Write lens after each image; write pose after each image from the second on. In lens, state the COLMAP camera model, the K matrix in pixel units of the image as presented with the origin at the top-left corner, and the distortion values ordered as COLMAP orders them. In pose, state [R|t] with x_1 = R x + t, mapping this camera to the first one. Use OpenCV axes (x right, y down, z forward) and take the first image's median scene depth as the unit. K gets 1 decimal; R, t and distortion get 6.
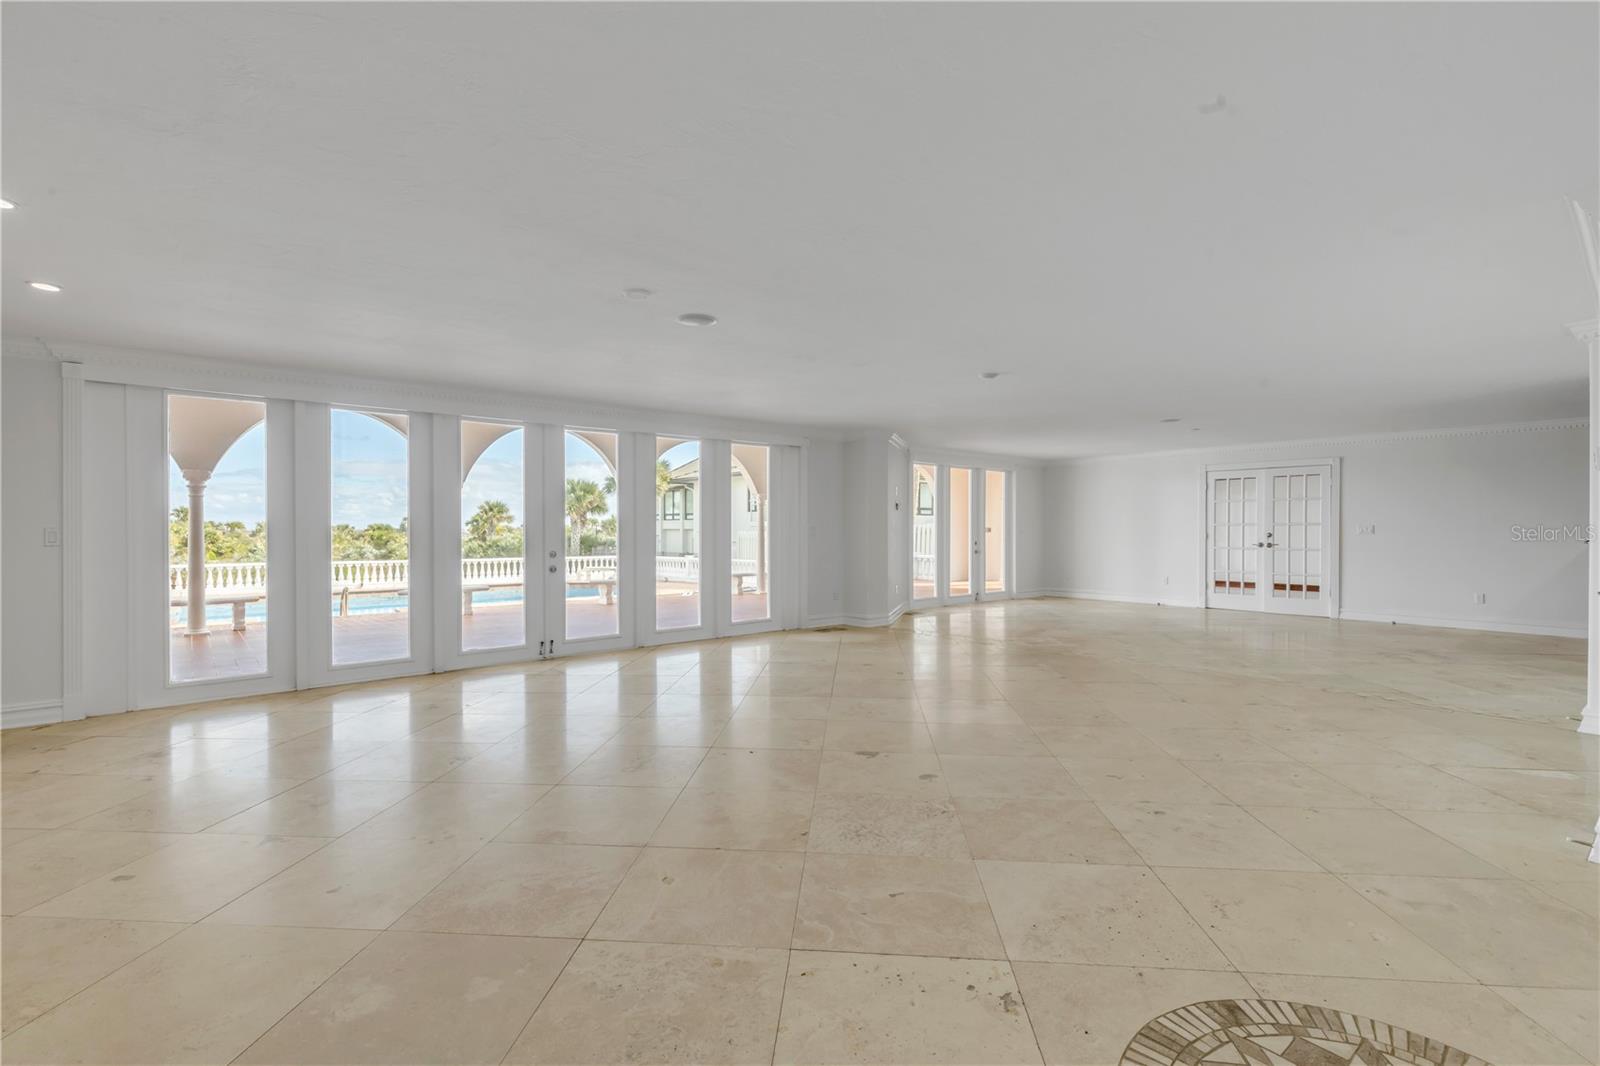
lens RADIAL K [[718.1, 0, 795.9], [0, 718.1, 526.3], [0, 0, 1]] dist [0.005512, 0.000297]
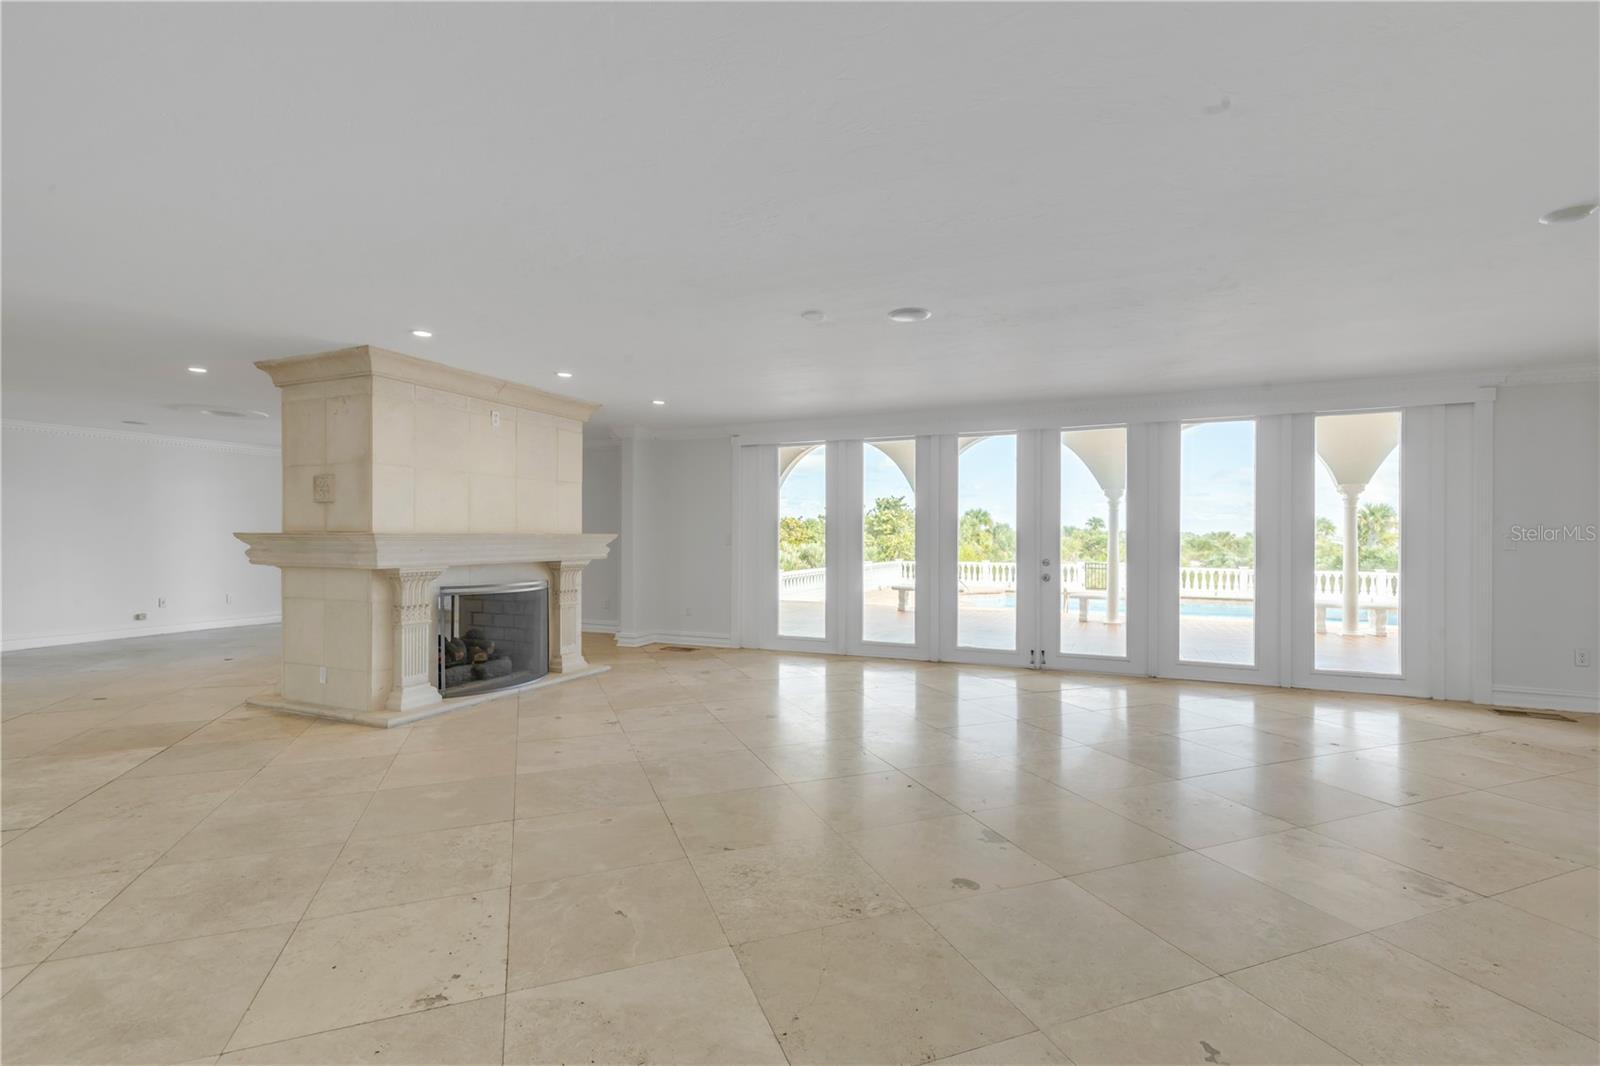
lens RADIAL K [[718.1, 0, 798.4], [0, 718.1, 543.5], [0, 0, 1]] dist [0.005512, 0.000297]
pose [[0.432566, 0.012737, -0.901512, 0.344586], [-0.000455, 0.999903, 0.013909, 0.000278], [0.901602, -0.005606, 0.432530, 0.248554]]
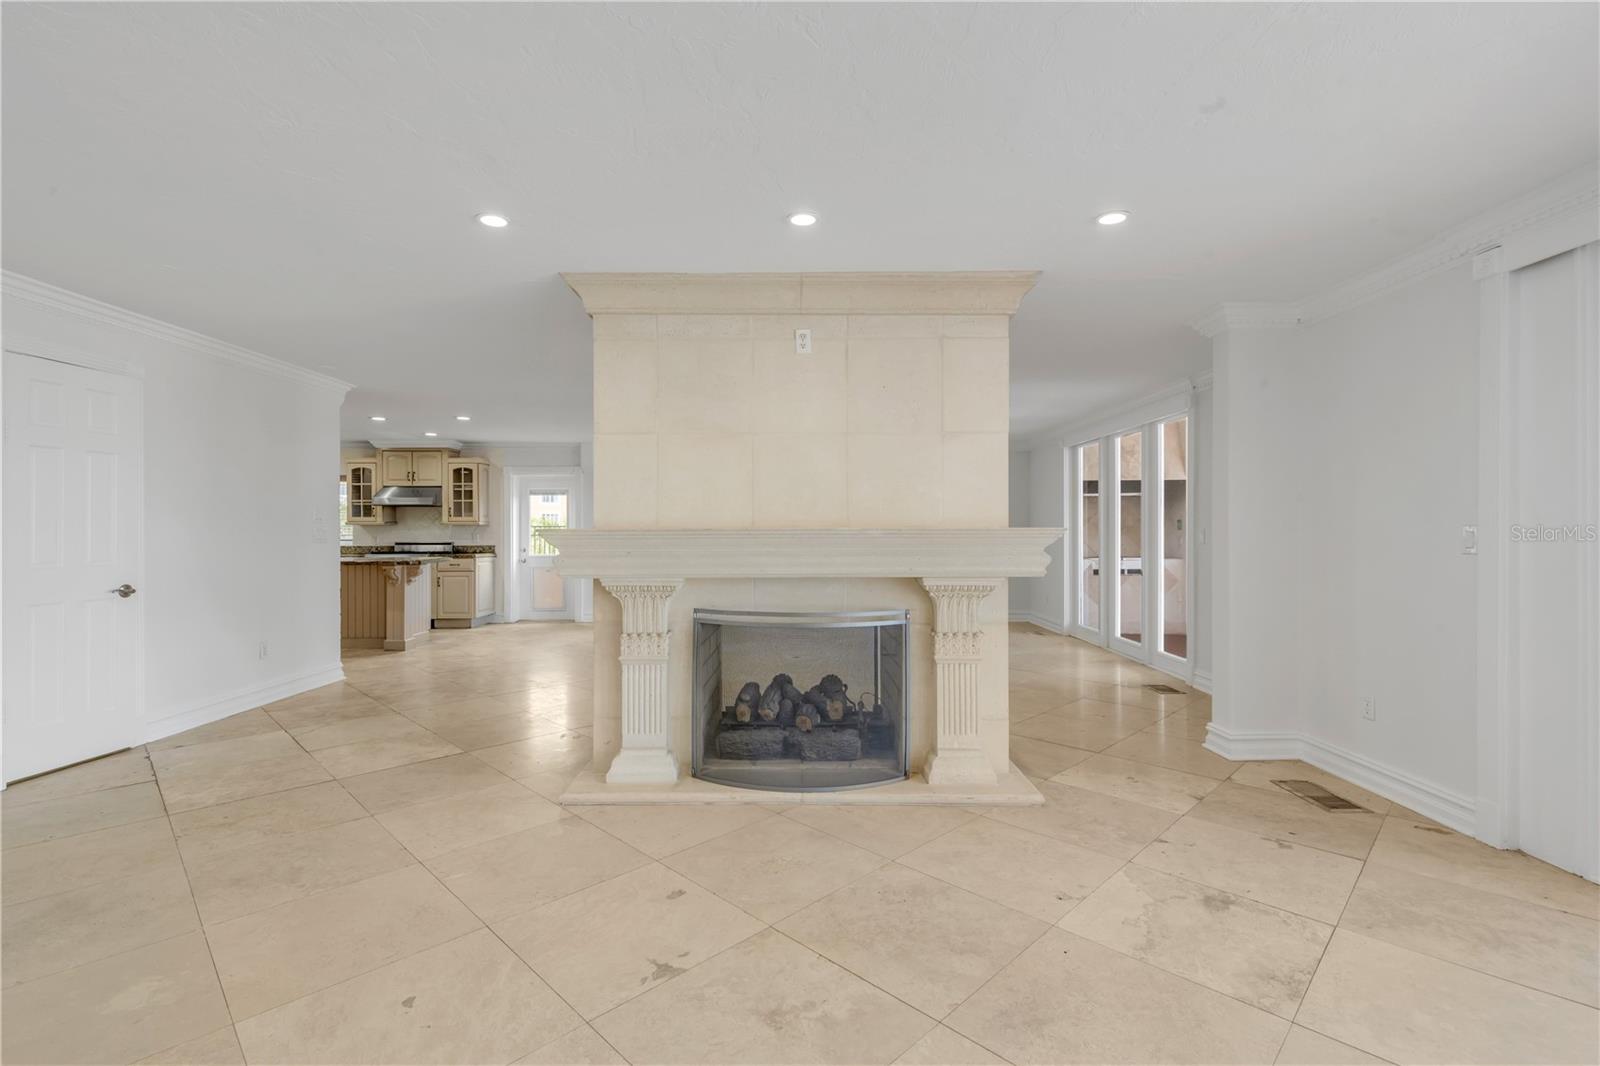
lens RADIAL K [[718.1, 0, 799.0], [0, 718.1, 531.9], [0, 0, 1]] dist [0.005512, 0.000297]
pose [[-0.643219, 0.004305, -0.765670, -0.102219], [0.006106, 0.999981, 0.000493, 0.002676], [0.765658, -0.004358, -0.643233, 0.574152]]
